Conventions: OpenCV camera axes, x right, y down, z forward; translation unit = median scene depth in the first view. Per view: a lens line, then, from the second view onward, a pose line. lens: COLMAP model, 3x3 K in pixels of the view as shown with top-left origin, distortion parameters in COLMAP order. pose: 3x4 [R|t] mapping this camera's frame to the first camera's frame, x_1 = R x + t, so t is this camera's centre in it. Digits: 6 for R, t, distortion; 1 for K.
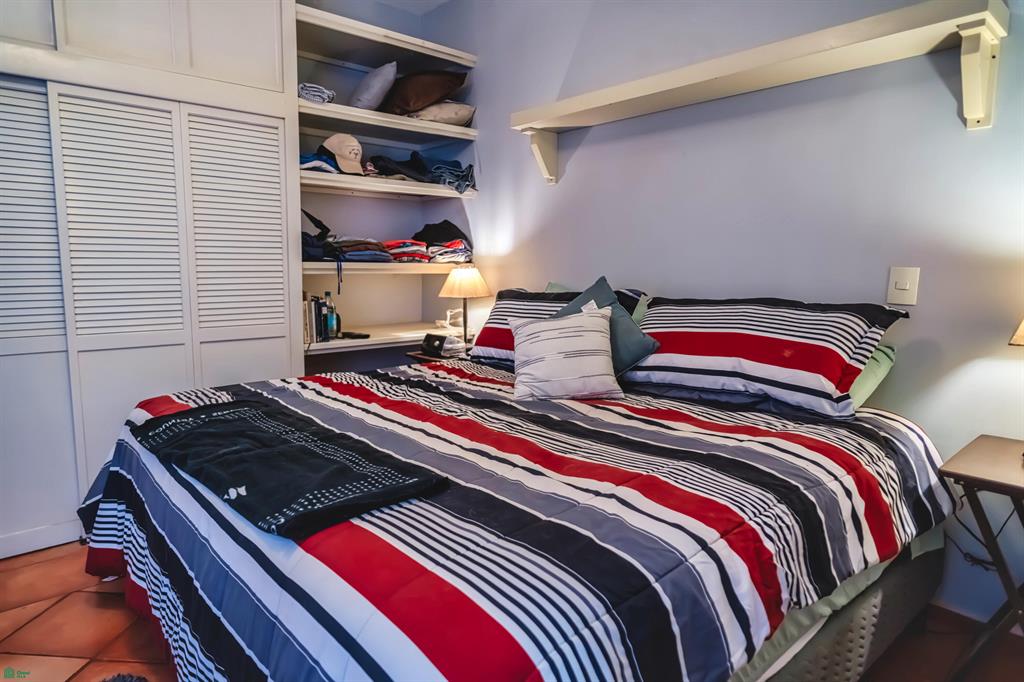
lens RADIAL K [[606.8, 0, 507.6], [0, 606.8, 342.1], [0, 0, 1]] dist [-0.003257, 0.003882]
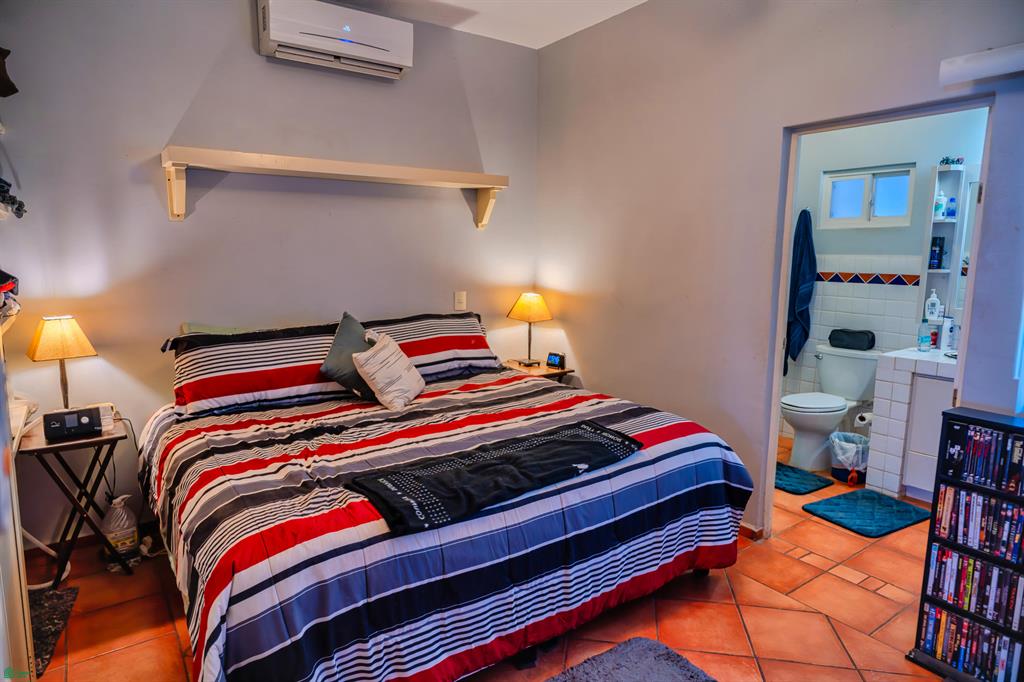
lens RADIAL K [[606.8, 0, 507.6], [0, 606.8, 342.1], [0, 0, 1]] dist [-0.003257, 0.003882]
pose [[0.110441, -0.158268, 0.981200, -1.414104], [0.127686, 0.981318, 0.143915, -0.243421], [-0.985646, 0.109392, 0.128587, 0.653397]]
